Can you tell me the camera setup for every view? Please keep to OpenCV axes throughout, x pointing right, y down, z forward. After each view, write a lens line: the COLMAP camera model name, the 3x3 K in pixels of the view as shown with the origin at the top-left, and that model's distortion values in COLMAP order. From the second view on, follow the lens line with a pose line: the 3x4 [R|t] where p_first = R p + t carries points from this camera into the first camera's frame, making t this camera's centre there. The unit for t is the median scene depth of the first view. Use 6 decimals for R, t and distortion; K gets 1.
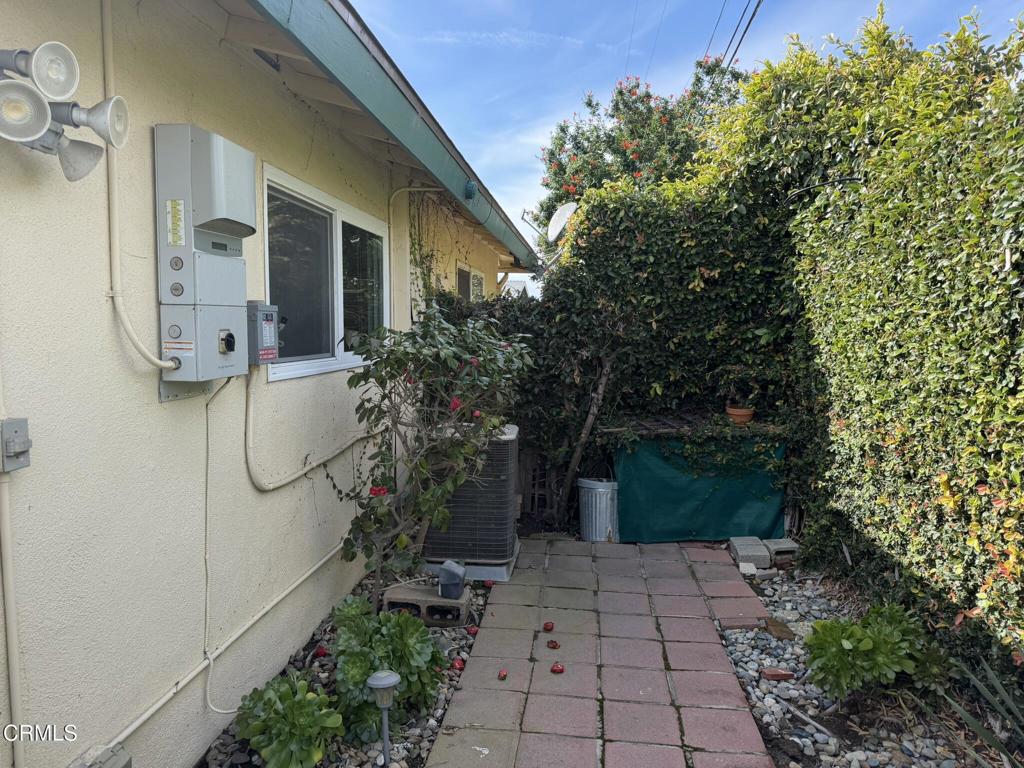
lens RADIAL K [[717.6, 0, 513.0], [0, 717.6, 383.4], [0, 0, 1]] dist [0.032277, -0.036098]
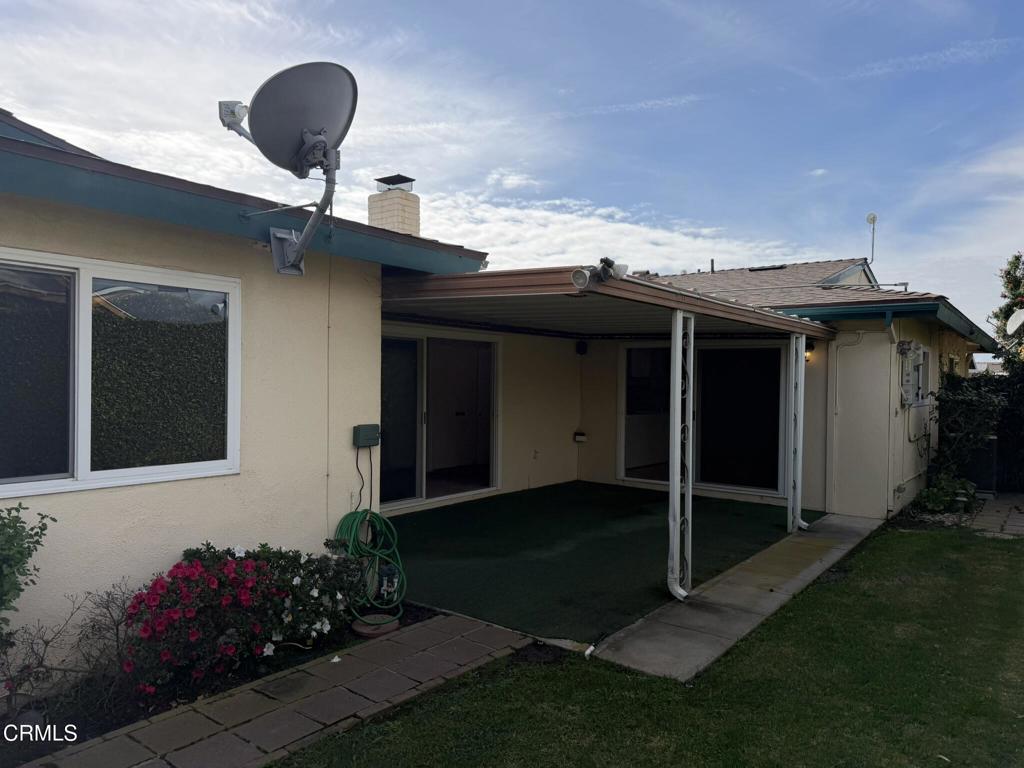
lens RADIAL K [[717.6, 0, 511.3], [0, 717.6, 384.0], [0, 0, 1]] dist [0.032277, -0.036098]
pose [[0.858270, -0.006606, -0.513156, -0.064999], [-0.039272, 0.996140, -0.078507, 0.065727], [0.511694, 0.087533, 0.854697, -0.808698]]
